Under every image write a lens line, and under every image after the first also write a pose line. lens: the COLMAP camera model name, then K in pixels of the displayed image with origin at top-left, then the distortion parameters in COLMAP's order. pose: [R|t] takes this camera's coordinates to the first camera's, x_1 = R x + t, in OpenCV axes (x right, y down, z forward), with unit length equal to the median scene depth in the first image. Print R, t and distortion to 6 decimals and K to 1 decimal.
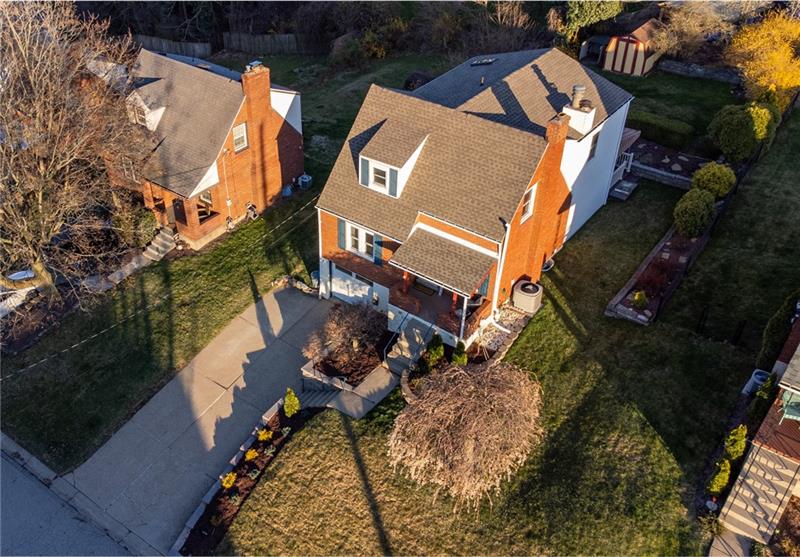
lens RADIAL K [[714.8, 0, 400.0], [0, 714.8, 278.5], [0, 0, 1]] dist [0.053134, -0.000894]
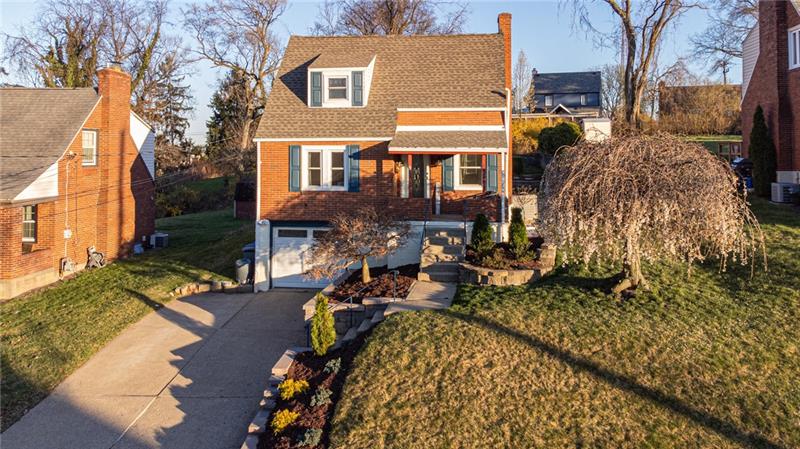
lens RADIAL K [[580.2, 0, 400.0], [0, 580.2, 224.5], [0, 0, 1]] dist [0.031047, 0.000302]
pose [[0.843298, -0.029508, 0.536635, -0.333113], [0.349530, 0.788598, -0.505908, 0.351766], [-0.408261, 0.614201, 0.675337, 0.590512]]
